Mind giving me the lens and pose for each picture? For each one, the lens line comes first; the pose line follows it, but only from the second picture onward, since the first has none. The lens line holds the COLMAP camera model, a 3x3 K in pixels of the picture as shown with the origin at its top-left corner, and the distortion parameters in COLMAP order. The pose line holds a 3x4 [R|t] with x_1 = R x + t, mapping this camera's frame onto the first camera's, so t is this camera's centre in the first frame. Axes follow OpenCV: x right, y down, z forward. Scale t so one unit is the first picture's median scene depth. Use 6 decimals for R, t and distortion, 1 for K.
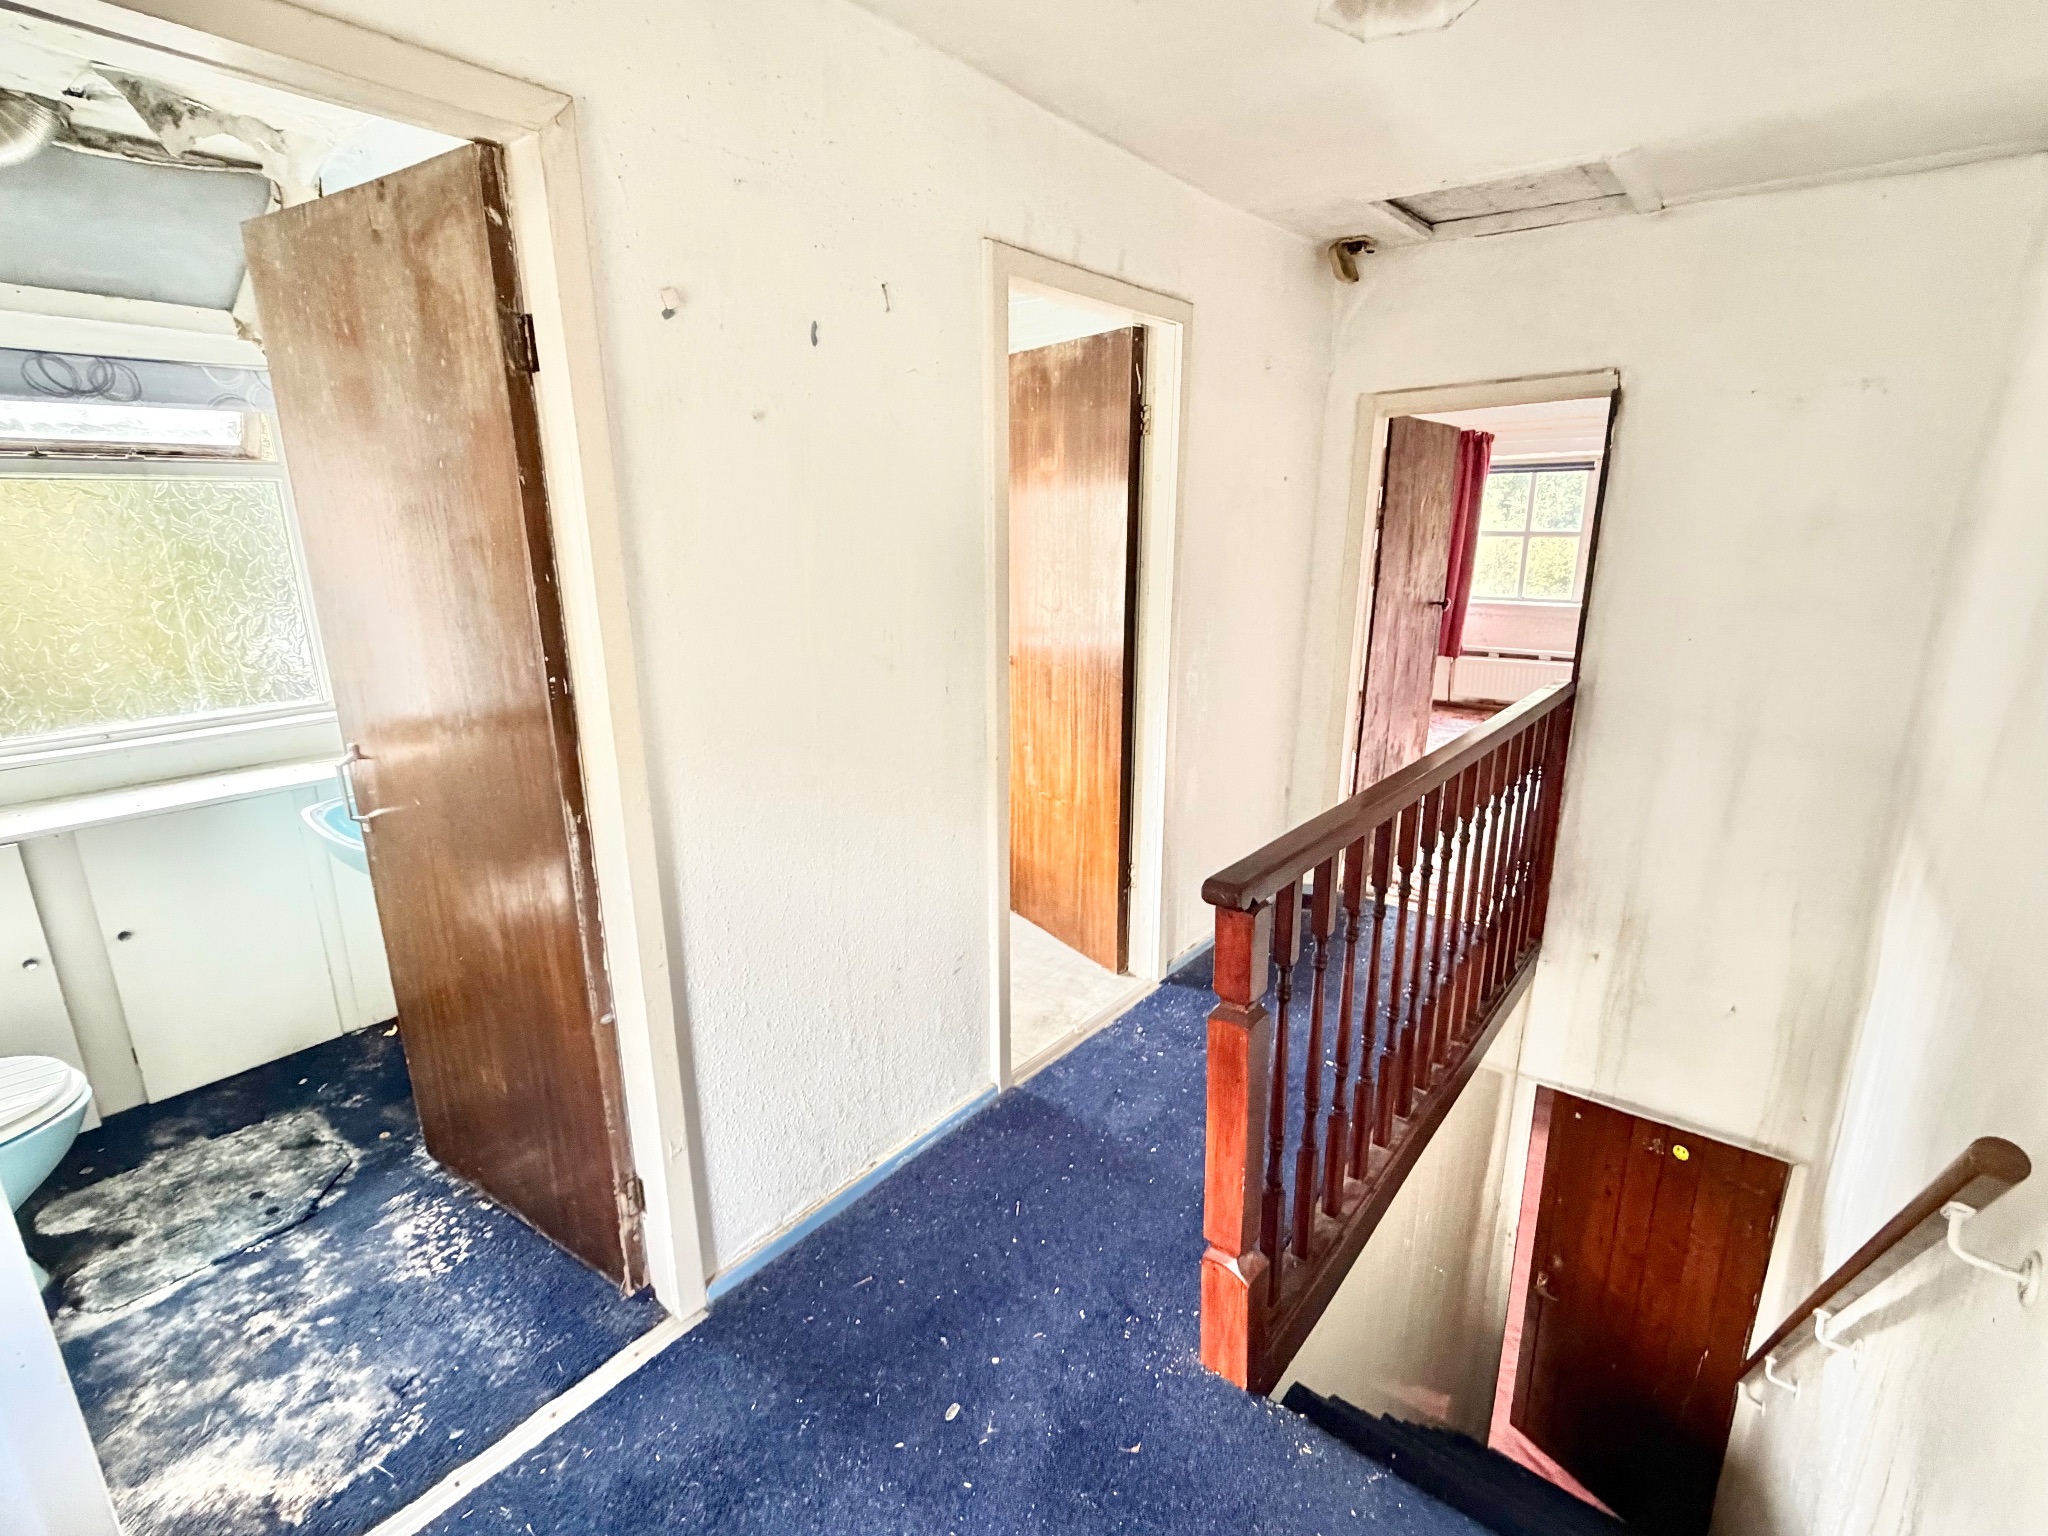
lens RADIAL K [[965.8, 0, 1024.0], [0, 965.8, 768.0], [0, 0, 1]] dist [-0.000049, 0.000361]
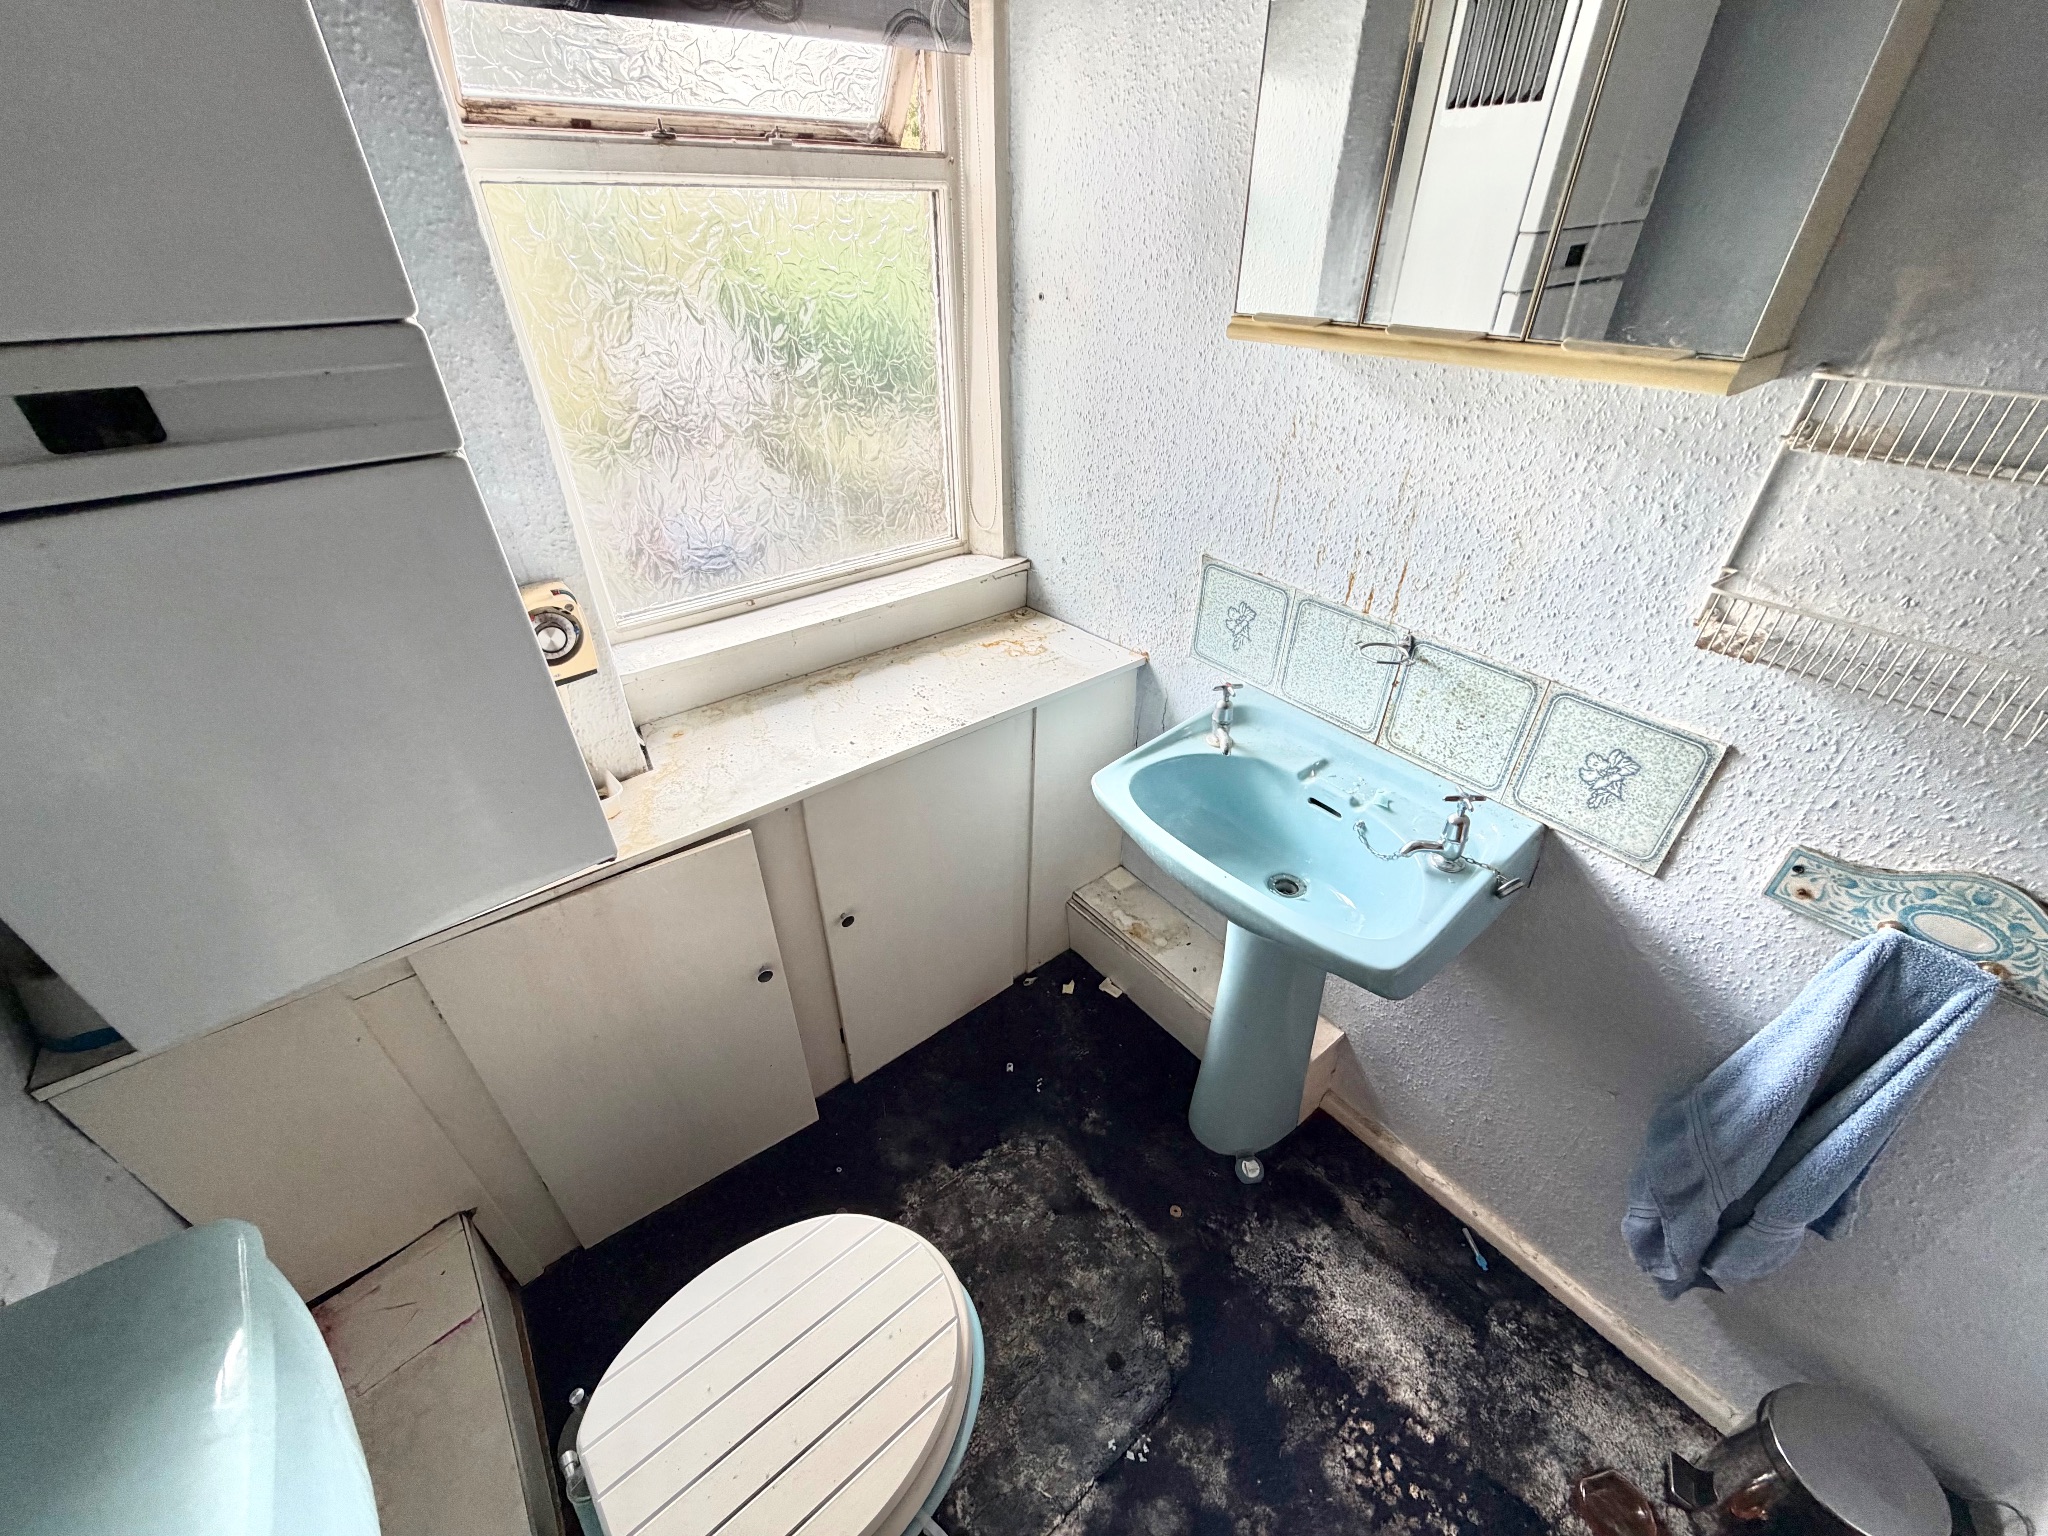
lens RADIAL K [[811.9, 0, 1019.2], [0, 811.9, 768.4], [0, 0, 1]] dist [-0.001268, -0.000208]
pose [[0.976220, 0.125738, -0.176592, -0.718027], [-0.061669, 0.942024, 0.329830, -0.147619], [0.207826, -0.311096, 0.927377, 0.498999]]
